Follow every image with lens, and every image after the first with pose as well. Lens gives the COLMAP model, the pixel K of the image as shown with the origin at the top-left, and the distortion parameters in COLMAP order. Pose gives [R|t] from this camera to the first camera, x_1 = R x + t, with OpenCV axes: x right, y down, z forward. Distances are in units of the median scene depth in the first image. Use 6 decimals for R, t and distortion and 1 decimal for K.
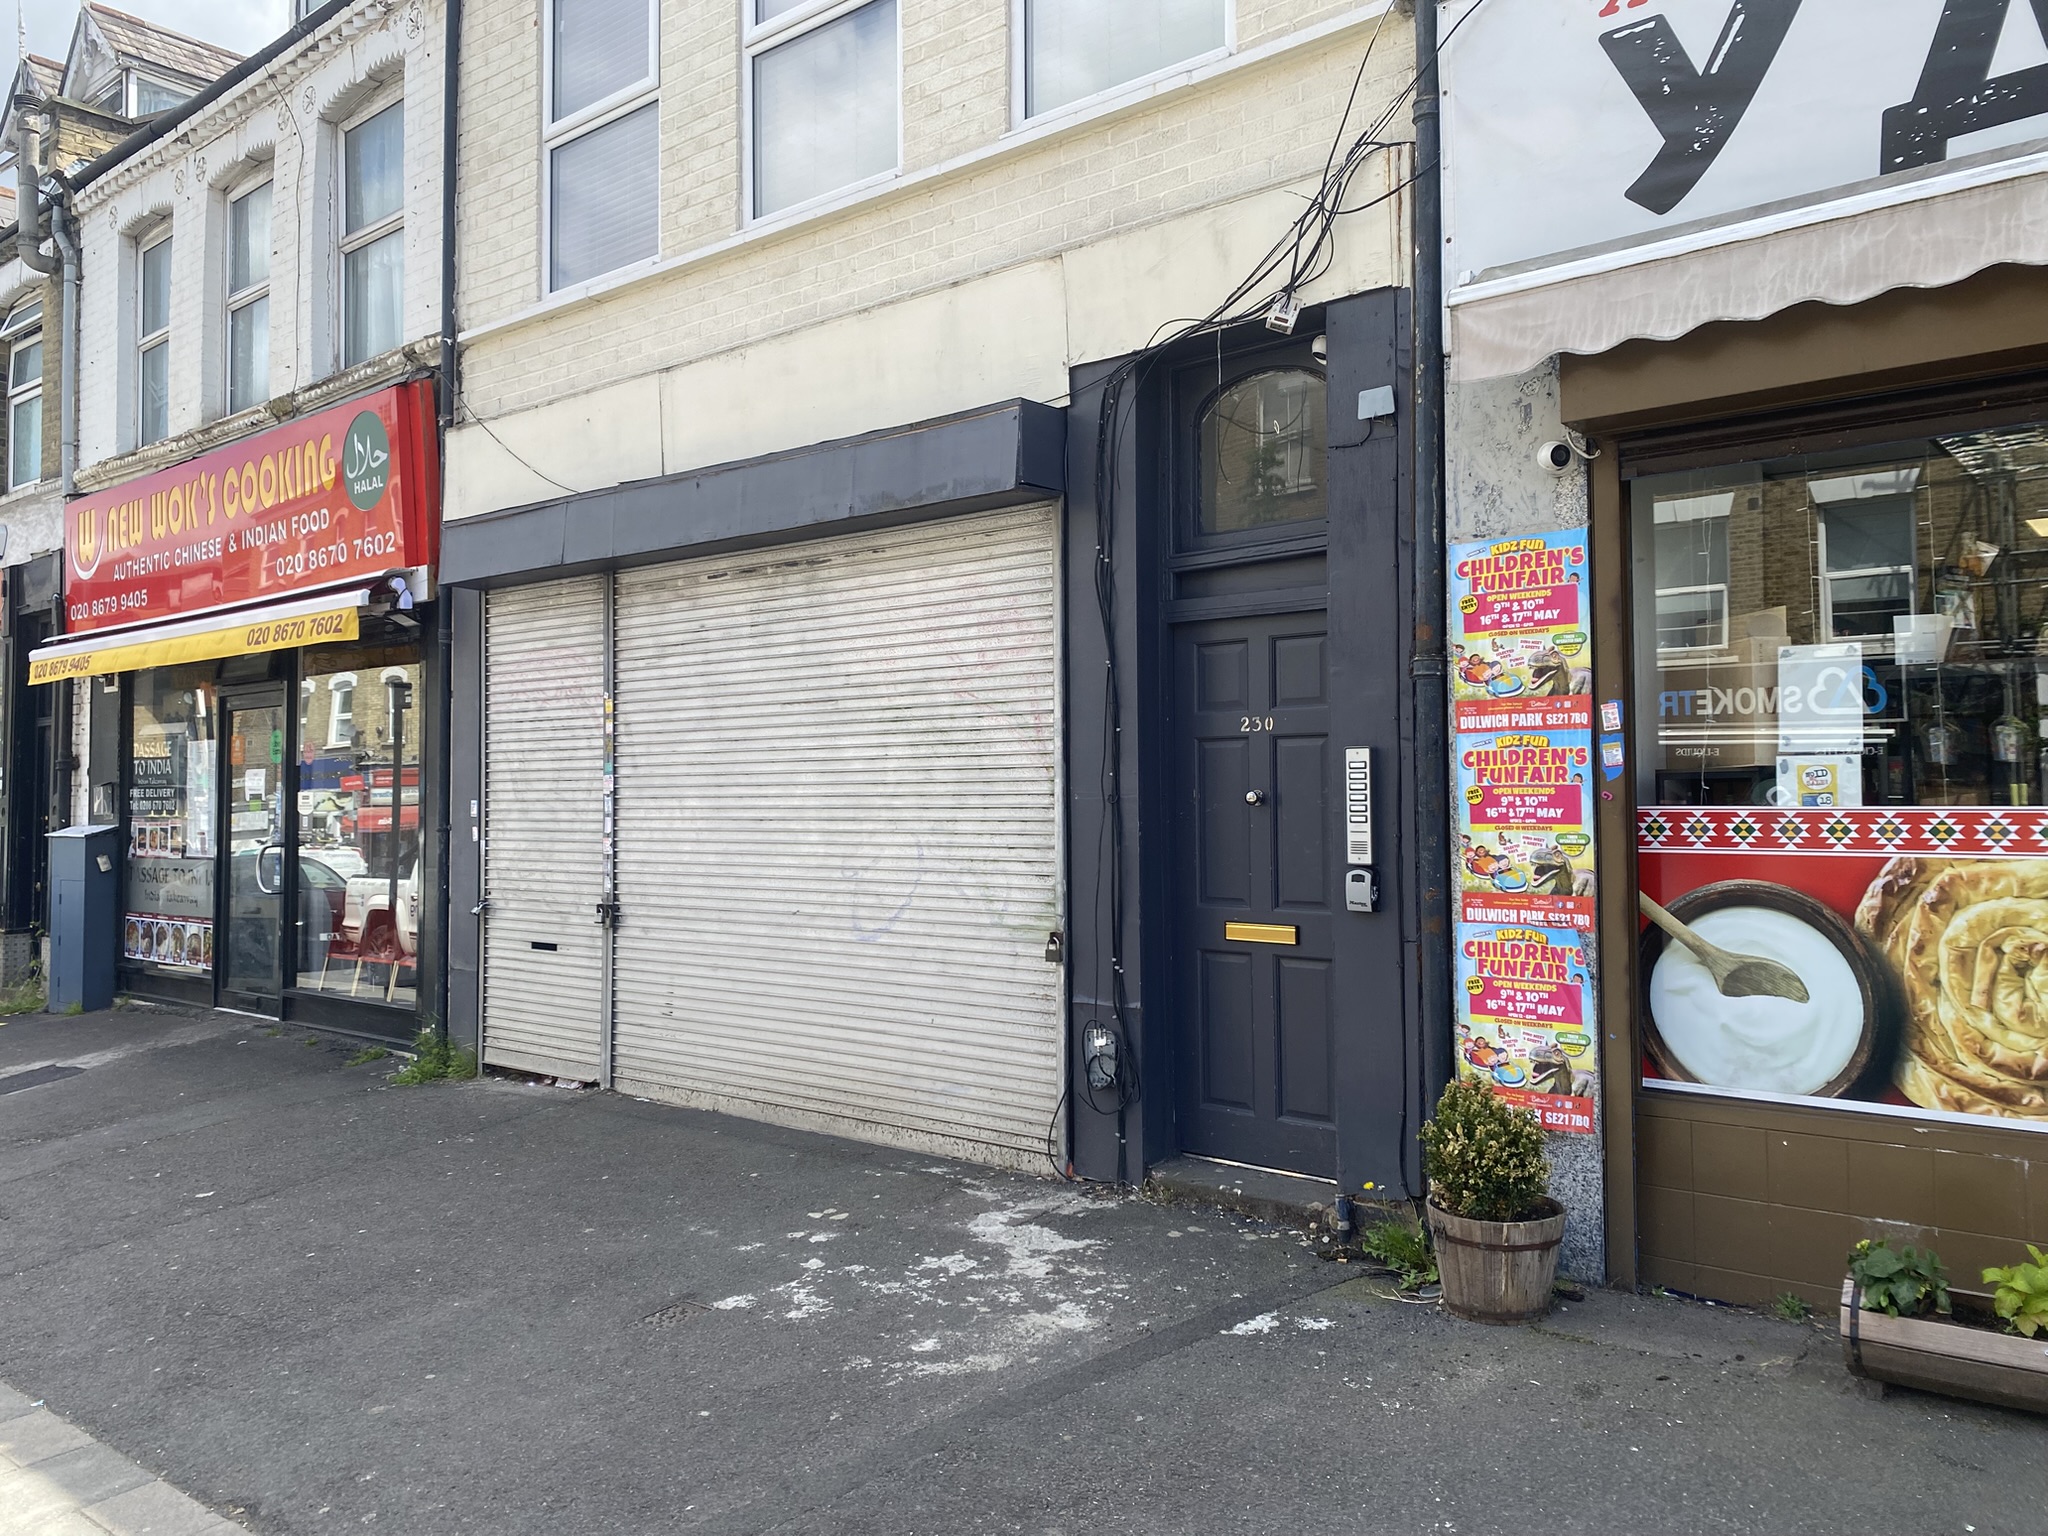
lens RADIAL K [[1575.9, 0, 1002.8], [0, 1575.9, 729.1], [0, 0, 1]] dist [0.007638, 0.000427]
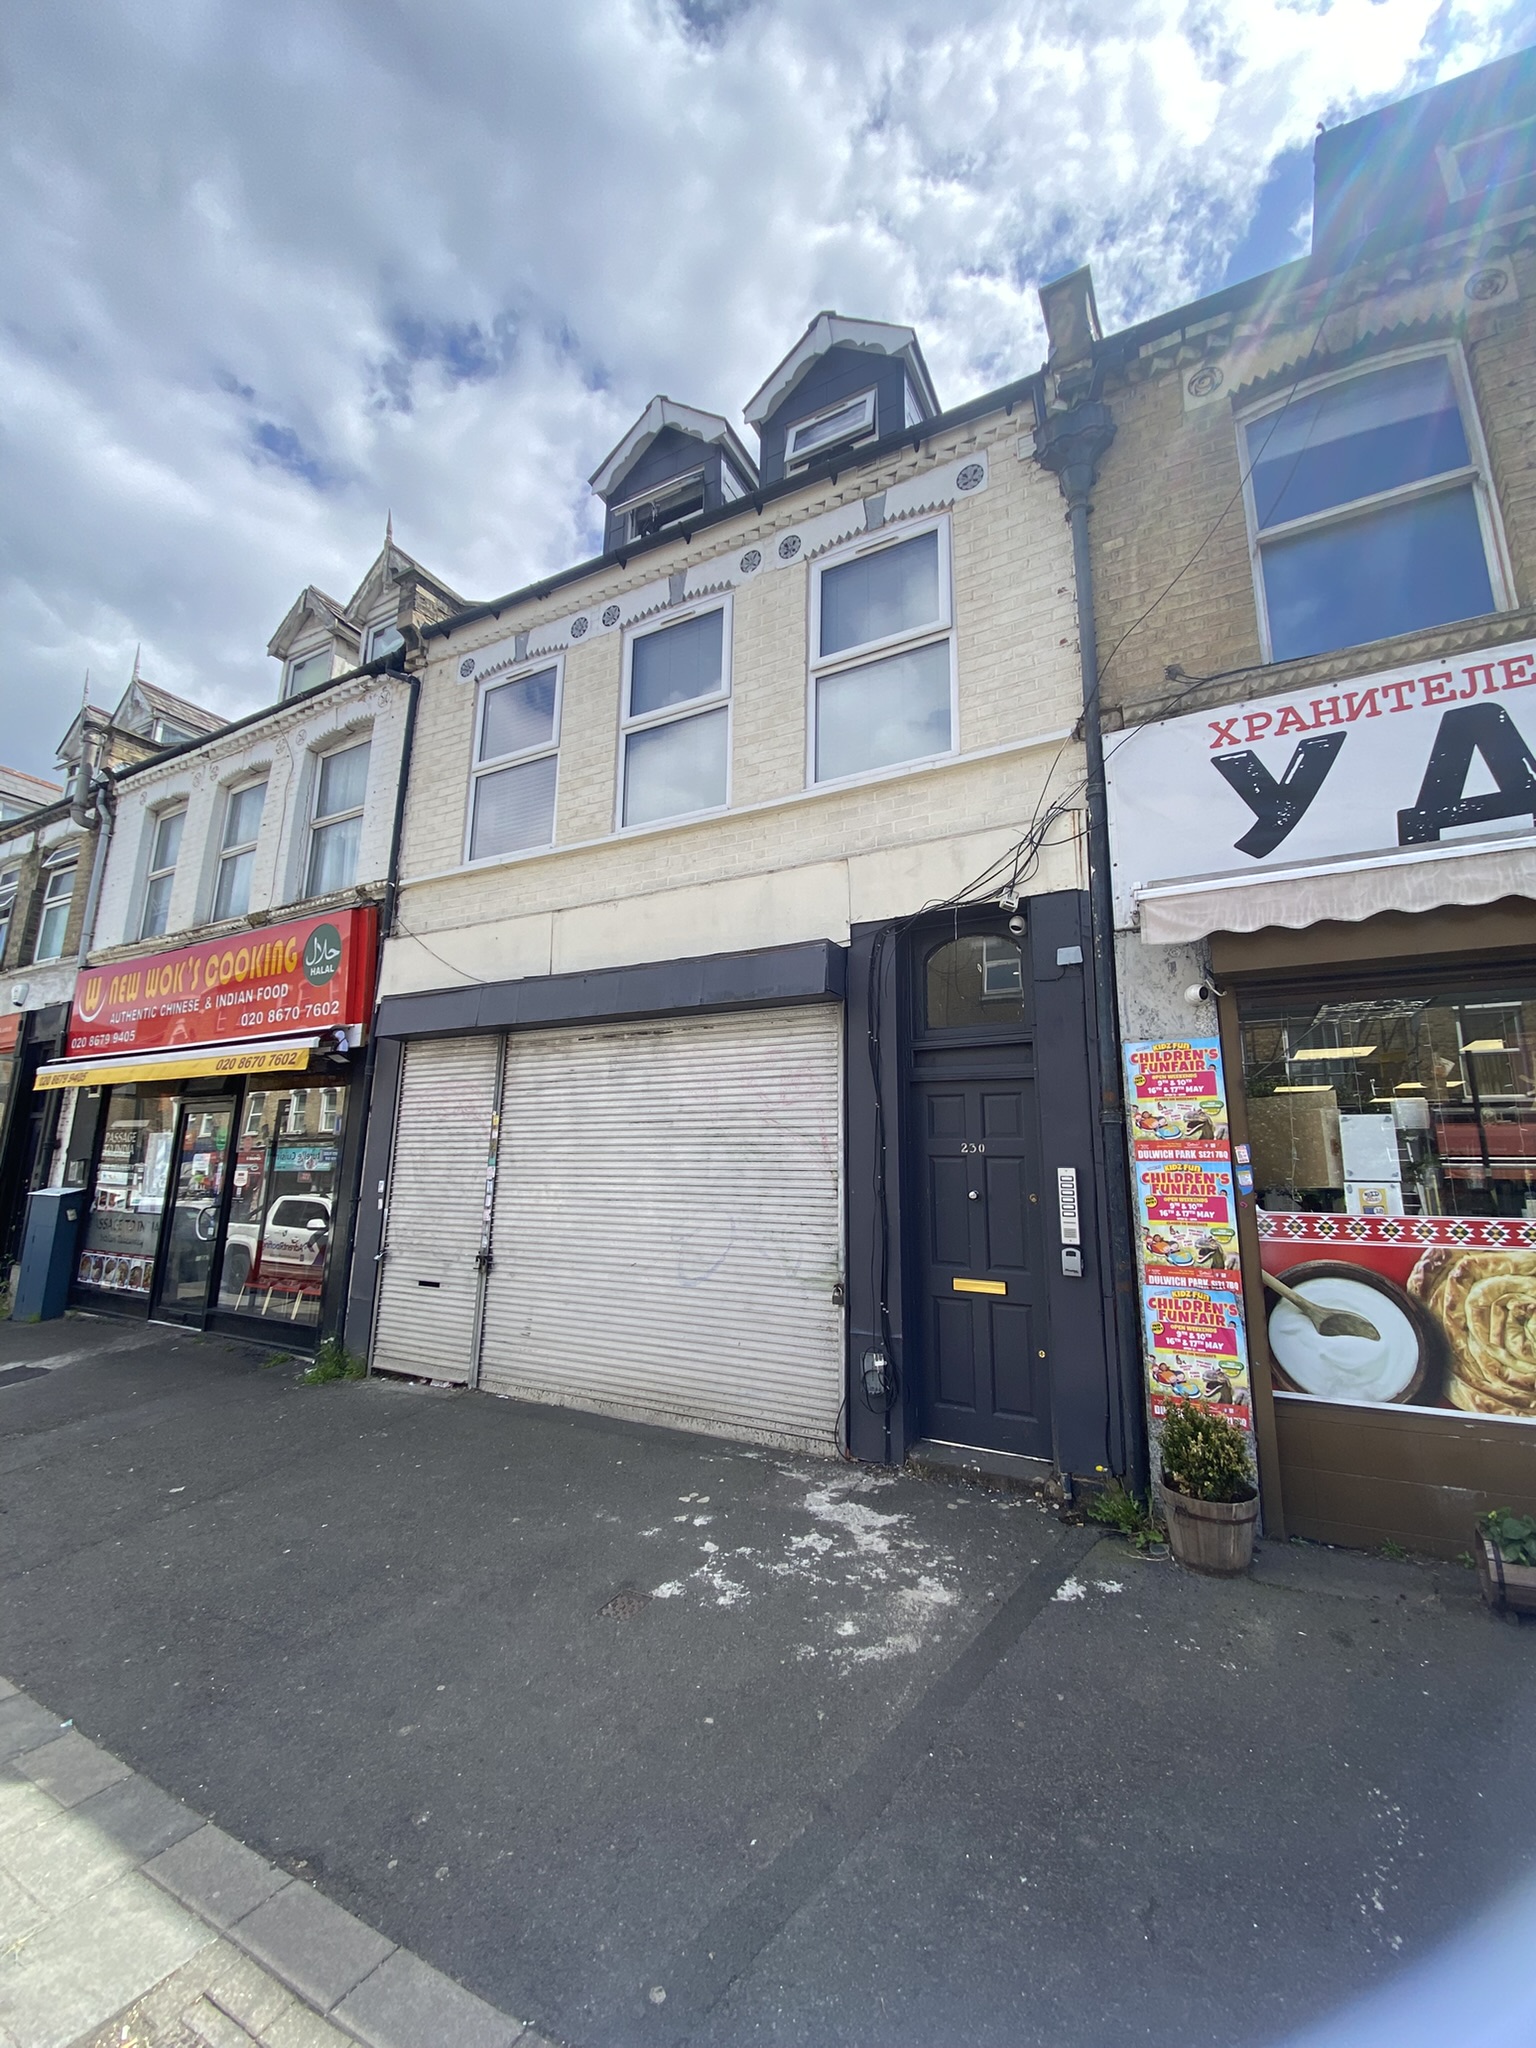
lens RADIAL K [[831.2, 0, 767.1], [0, 831.2, 1002.3], [0, 0, 1]] dist [0.006333, -0.013481]
pose [[0.978201, 0.064529, 0.197381, -0.206601], [-0.031609, 0.985687, -0.165596, -0.003706], [-0.205241, 0.155747, 0.966240, 0.195658]]
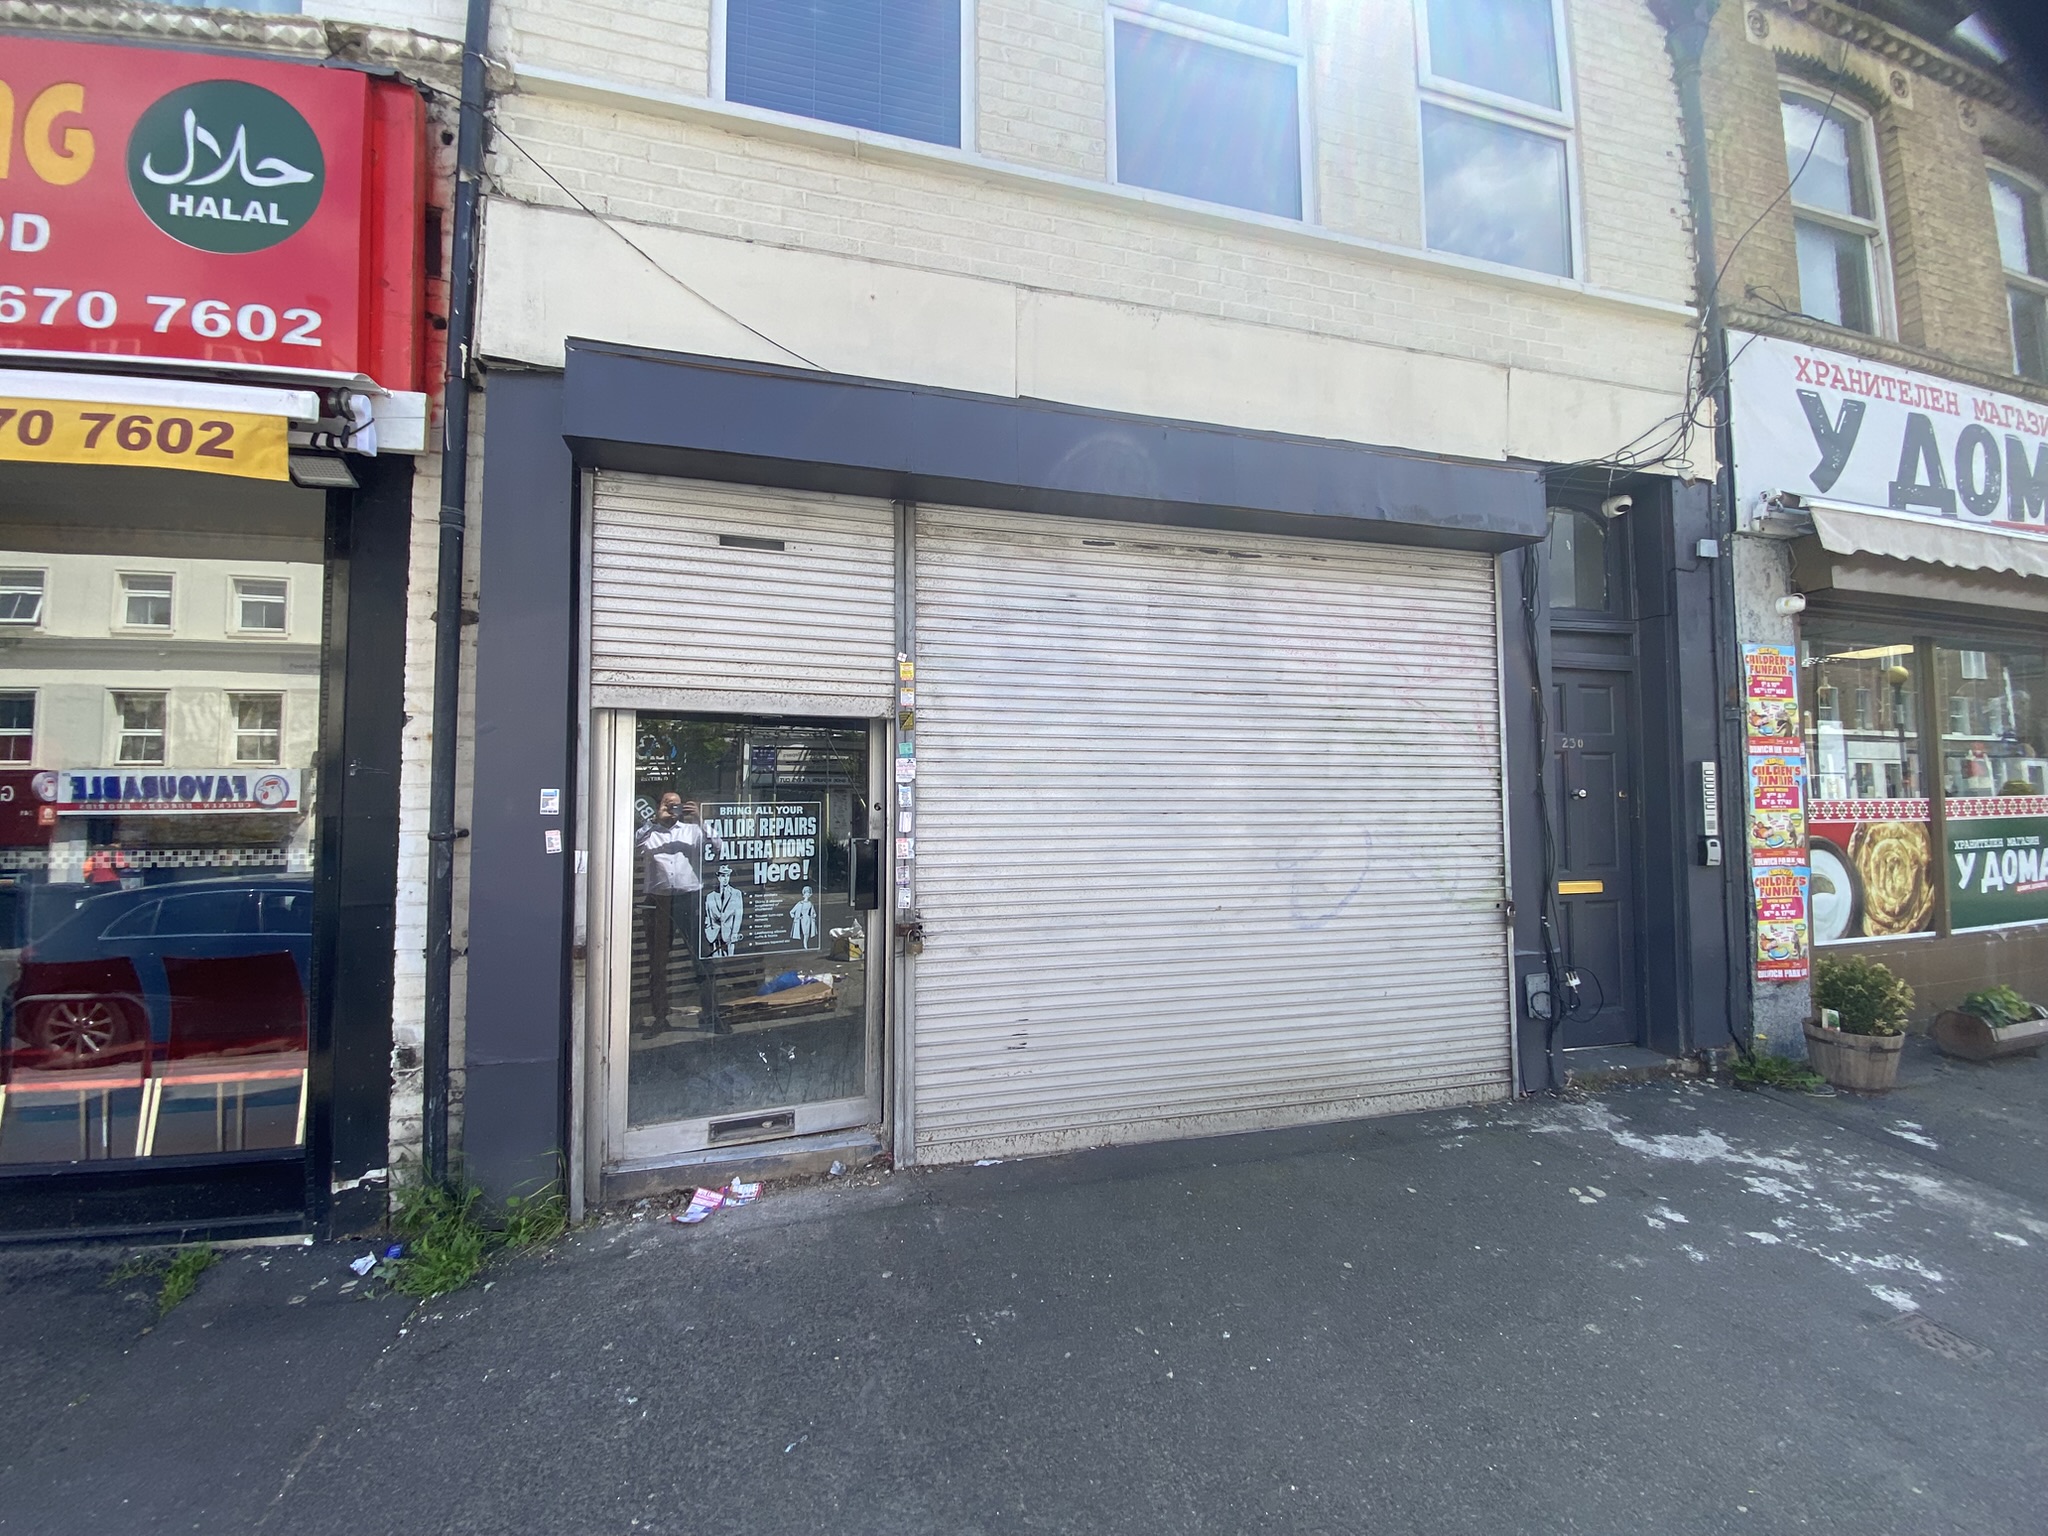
lens RADIAL K [[831.2, 0, 1005.8], [0, 831.2, 762.7], [0, 0, 1]] dist [0.006333, -0.013481]
pose [[0.562222, 0.044455, 0.825791, -0.730206], [-0.035968, 0.998924, -0.029288, 0.052920], [-0.826204, -0.013236, 0.563216, 0.946976]]
